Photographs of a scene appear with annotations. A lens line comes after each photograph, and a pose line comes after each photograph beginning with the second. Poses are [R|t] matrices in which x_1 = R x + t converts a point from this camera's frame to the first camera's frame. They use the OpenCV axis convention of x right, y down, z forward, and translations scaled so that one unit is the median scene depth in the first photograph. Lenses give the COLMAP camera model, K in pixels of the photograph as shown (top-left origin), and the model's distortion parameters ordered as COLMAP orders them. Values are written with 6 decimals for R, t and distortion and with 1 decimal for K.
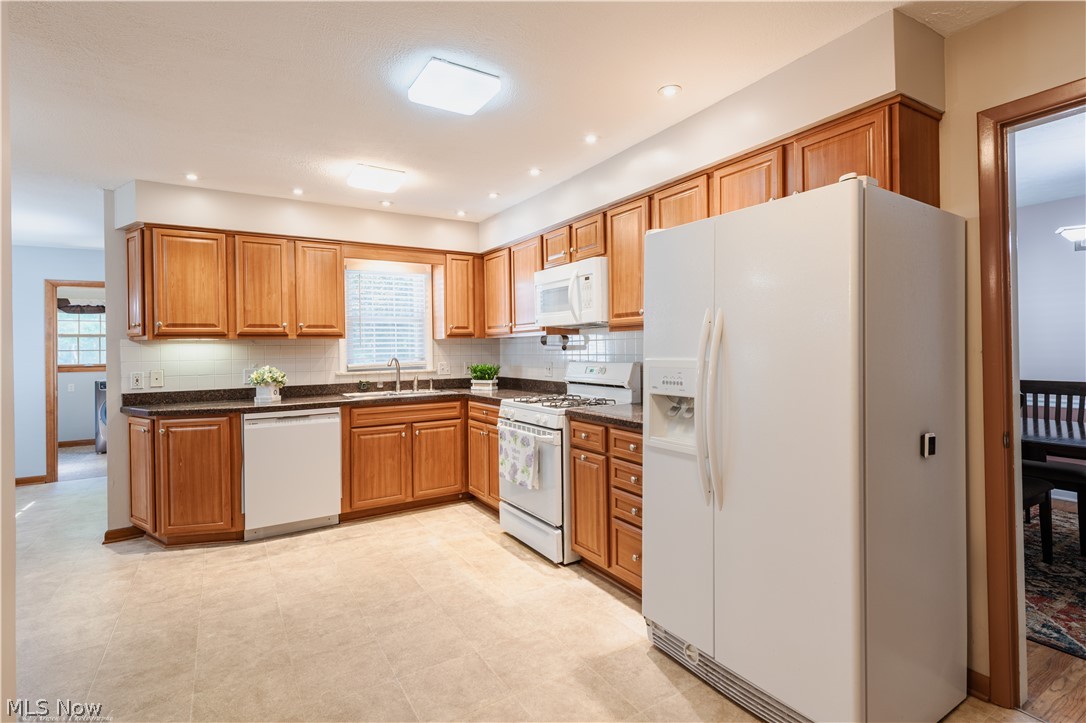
lens RADIAL K [[496.1, 0, 542.2], [0, 496.1, 355.1], [0, 0, 1]] dist [0.010427, -0.002685]
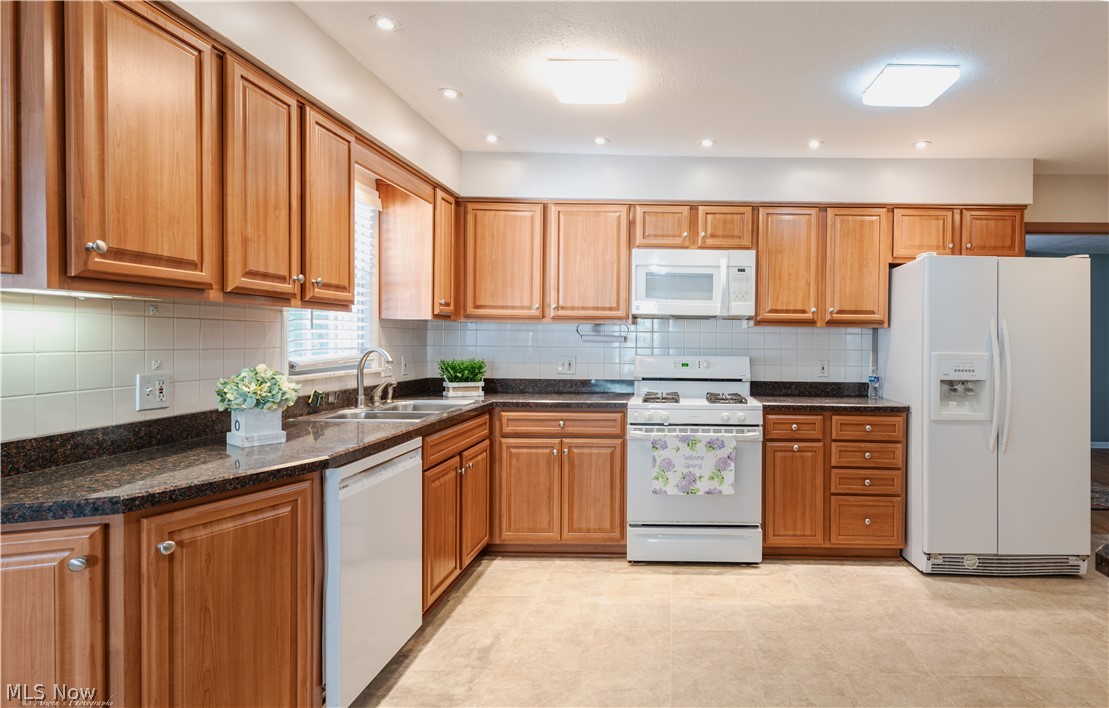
lens RADIAL K [[640.0, 0, 555.7], [0, 640.0, 352.7], [0, 0, 1]] dist [0.006381, 0.000136]
pose [[0.564764, 0.001832, 0.825250, -1.064022], [-0.011263, 0.999922, 0.005488, 0.005065], [-0.825175, -0.012394, 0.564740, 0.540533]]
